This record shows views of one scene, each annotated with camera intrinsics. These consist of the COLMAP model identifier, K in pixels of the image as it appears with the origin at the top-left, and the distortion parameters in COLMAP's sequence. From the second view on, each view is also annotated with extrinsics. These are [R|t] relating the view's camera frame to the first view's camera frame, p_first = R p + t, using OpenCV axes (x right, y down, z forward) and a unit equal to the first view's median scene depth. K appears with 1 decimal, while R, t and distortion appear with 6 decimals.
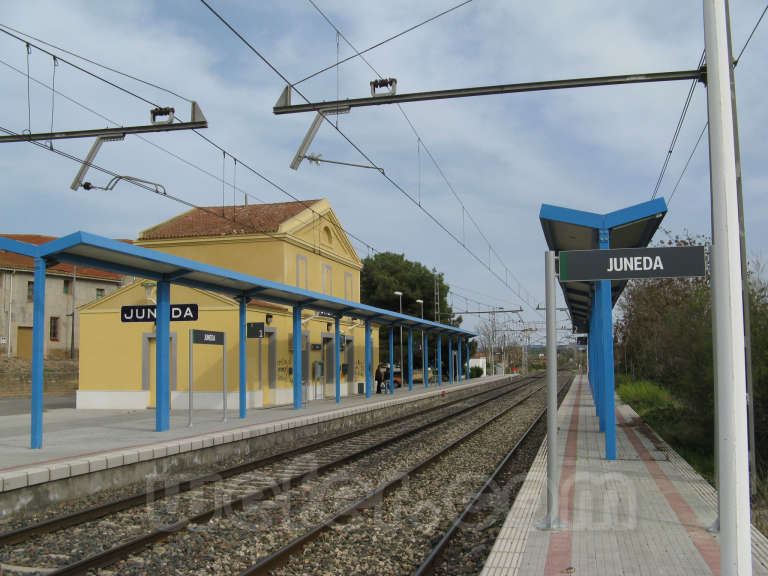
lens RADIAL K [[799.6, 0, 389.8], [0, 799.6, 293.2], [0, 0, 1]] dist [-0.127078, 0.000000]
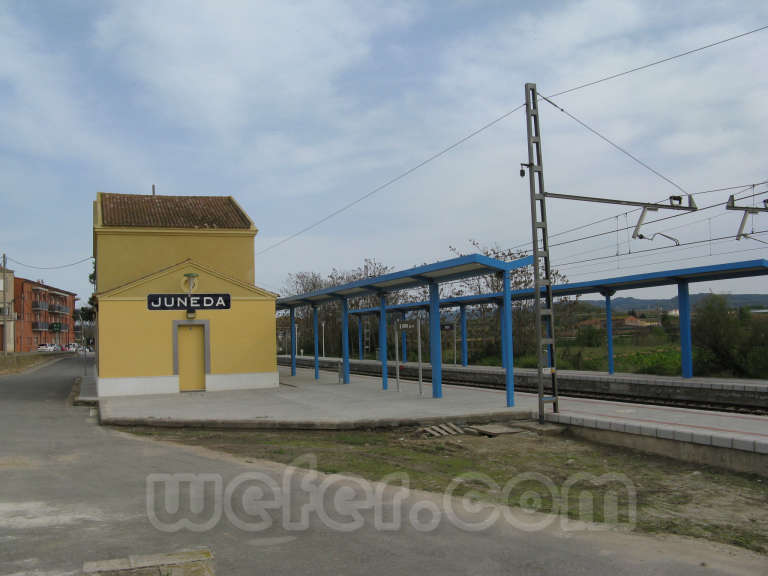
lens RADIAL K [[799.6, 0, 381.3], [0, 799.6, 287.3], [0, 0, 1]] dist [-0.127078, 0.000000]
pose [[0.816734, 0.021153, 0.576626, -0.689769], [-0.030885, 0.999498, 0.007081, -0.009588], [-0.576187, -0.023593, 0.816977, -0.019270]]
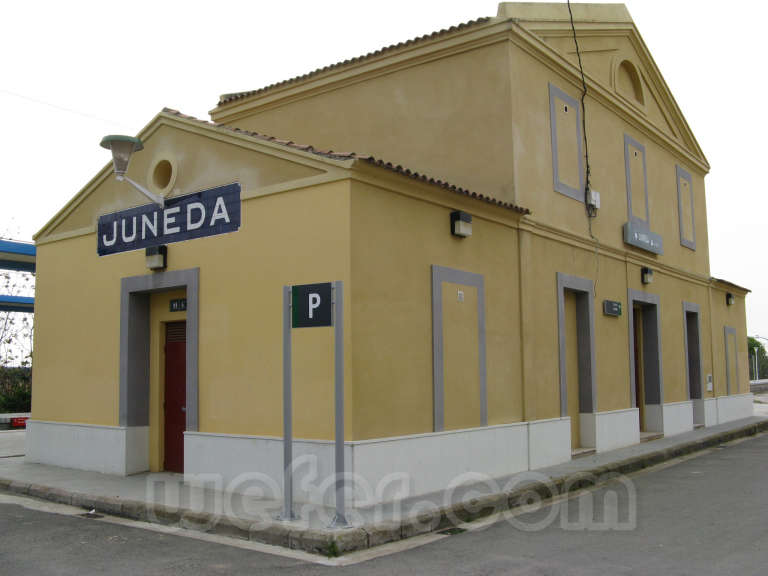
lens RADIAL K [[799.6, 0, 383.7], [0, 799.6, 290.6], [0, 0, 1]] dist [-0.127078, 0.000000]
pose [[0.918311, -0.043773, -0.393432, -0.047651], [0.037610, 0.999019, -0.023365, 0.069636], [0.394069, 0.006659, 0.919057, 0.688157]]
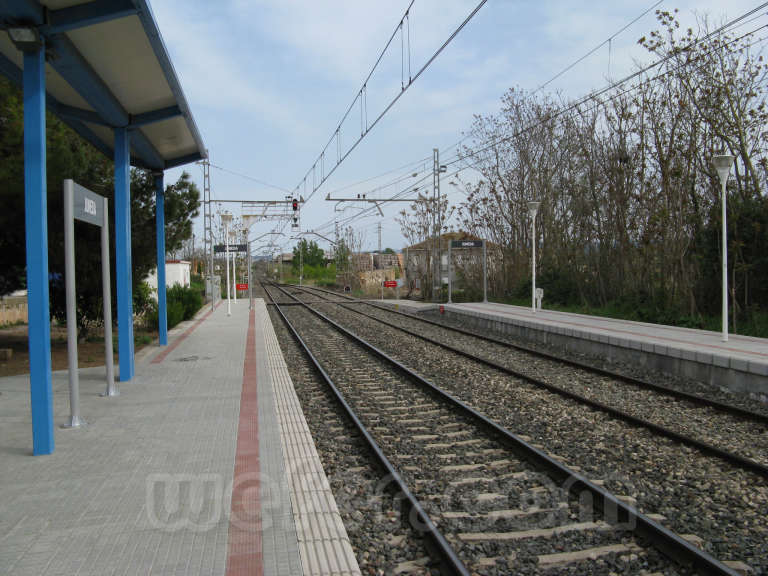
lens RADIAL K [[799.6, 0, 383.7], [0, 799.6, 286.0], [0, 0, 1]] dist [-0.127078, 0.000000]
pose [[0.923222, -0.019343, 0.383780, -0.482763], [-0.019300, 0.995138, 0.096583, -0.071544], [-0.383782, -0.096574, 0.918360, -0.934674]]
